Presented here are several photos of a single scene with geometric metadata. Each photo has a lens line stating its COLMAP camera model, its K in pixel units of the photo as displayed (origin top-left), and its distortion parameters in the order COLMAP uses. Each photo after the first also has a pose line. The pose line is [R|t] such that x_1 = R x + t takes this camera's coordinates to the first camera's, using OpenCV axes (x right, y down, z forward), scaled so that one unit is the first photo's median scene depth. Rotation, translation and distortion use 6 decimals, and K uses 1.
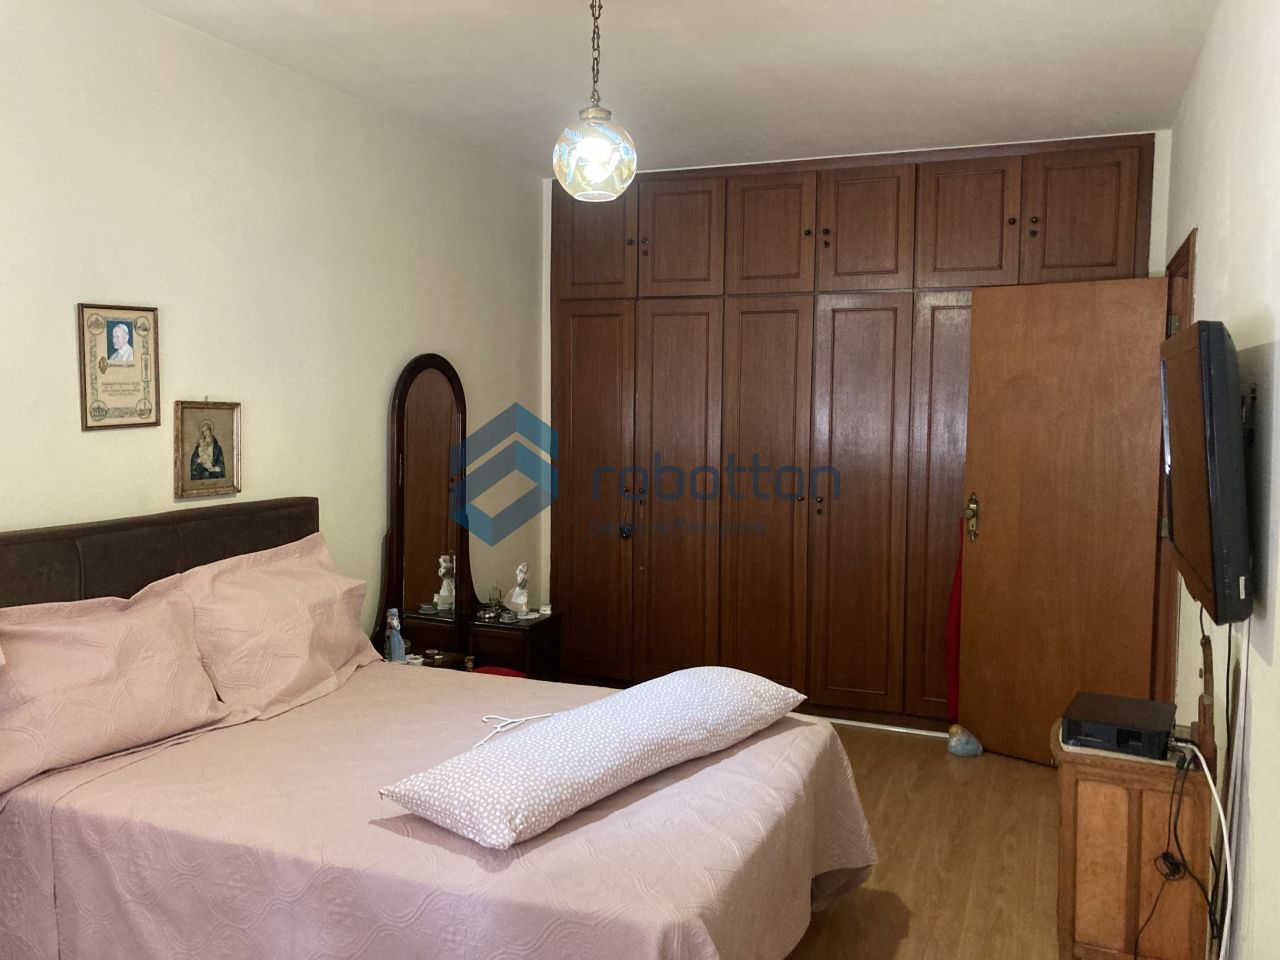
lens RADIAL K [[1035.3, 0, 626.0], [0, 1035.3, 456.3], [0, 0, 1]] dist [0.050404, -0.072042]
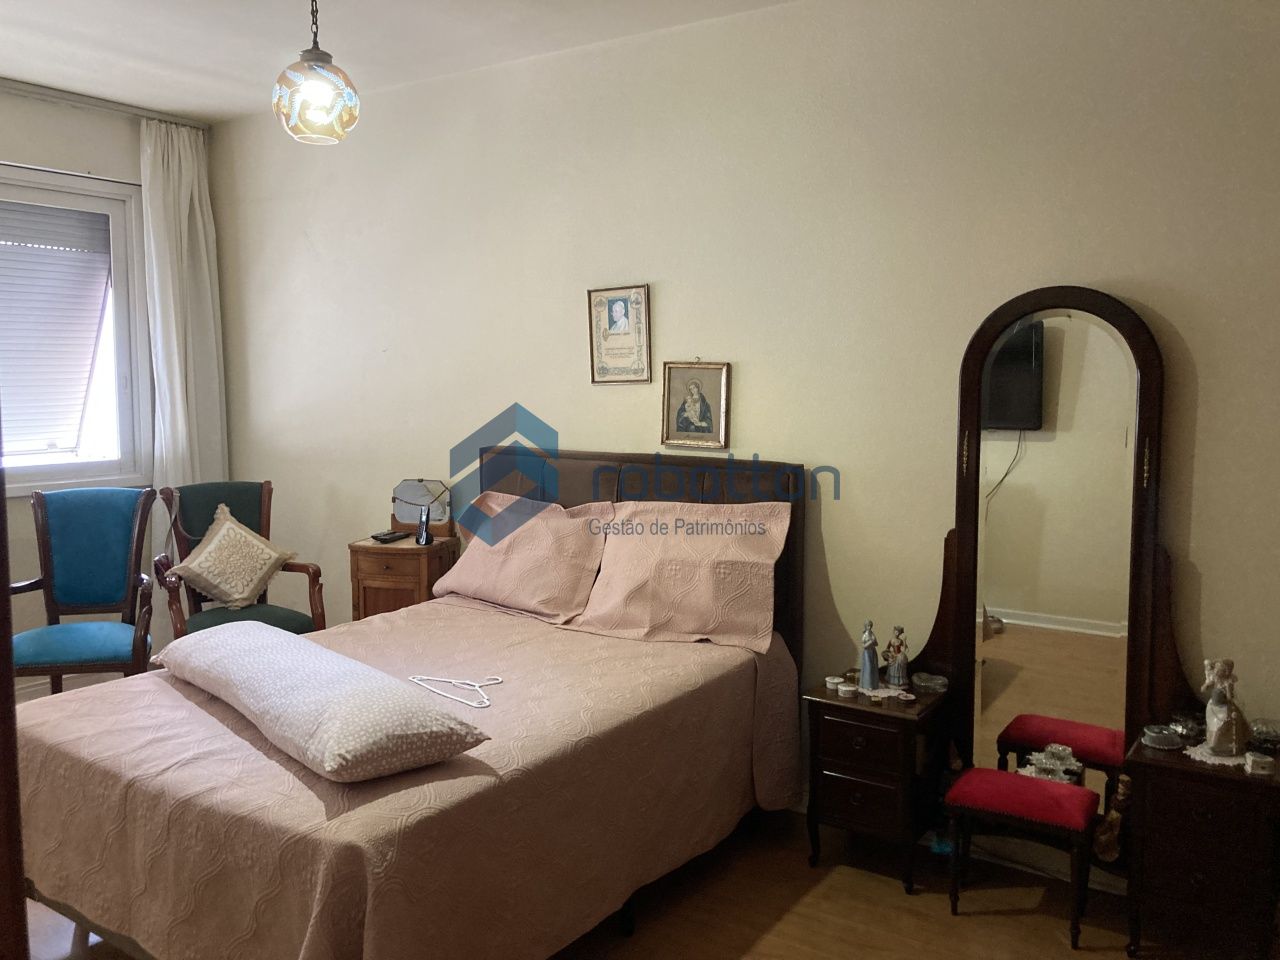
lens RADIAL K [[1035.3, 0, 626.0], [0, 1035.3, 456.3], [0, 0, 1]] dist [0.050404, -0.072042]
pose [[-0.187829, 0.064534, -0.980079, 0.749963], [-0.062523, 0.995030, 0.077501, -0.036195], [0.980210, 0.075834, -0.182861, 1.226841]]
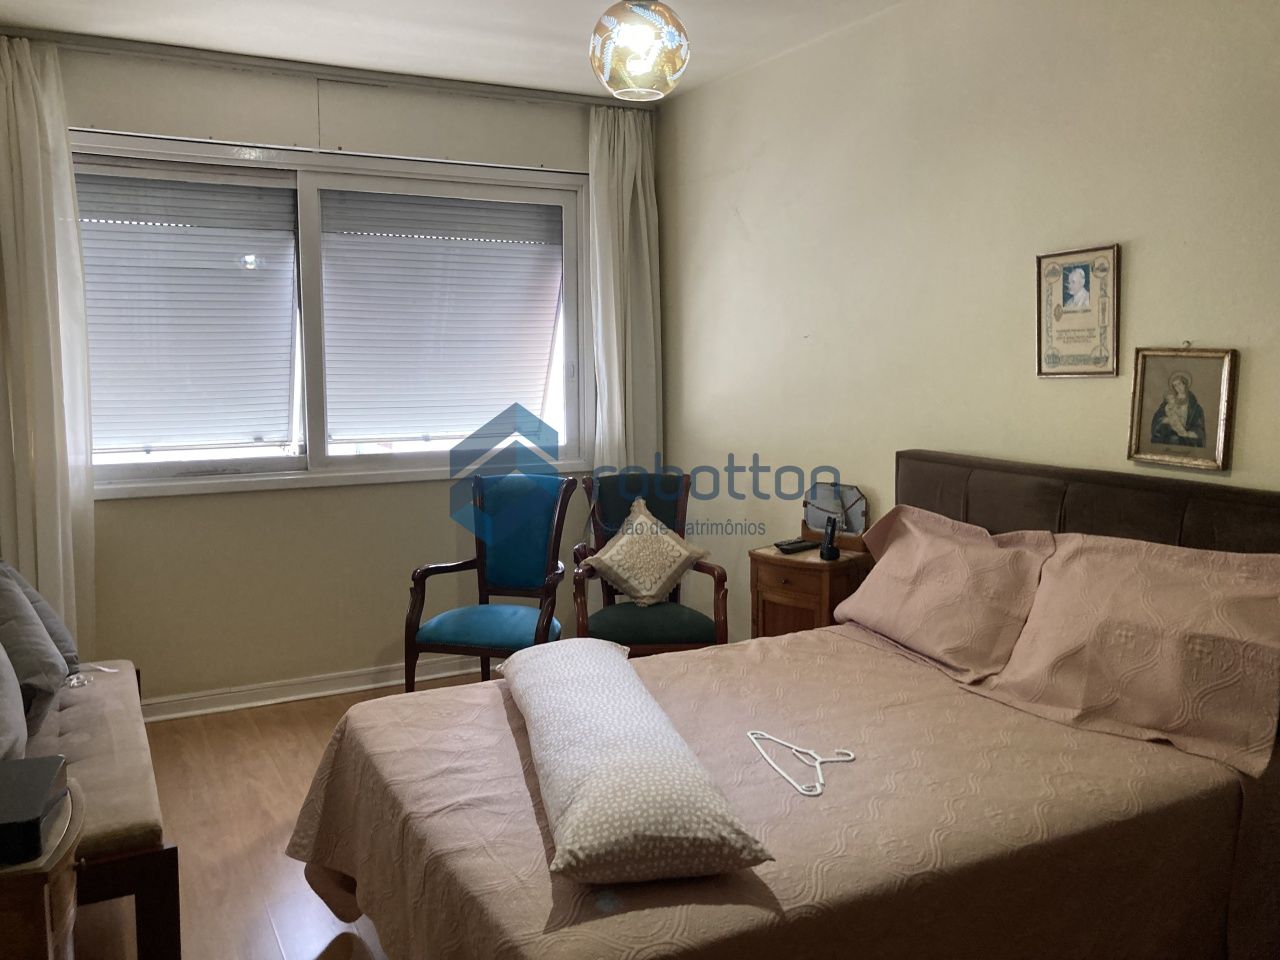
lens RADIAL K [[1035.3, 0, 626.0], [0, 1035.3, 456.3], [0, 0, 1]] dist [0.050404, -0.072042]
pose [[-0.639097, 0.072217, -0.765729, 0.527153], [-0.046633, 0.990112, 0.132300, -0.061096], [0.767712, 0.120260, -0.629410, 1.280256]]
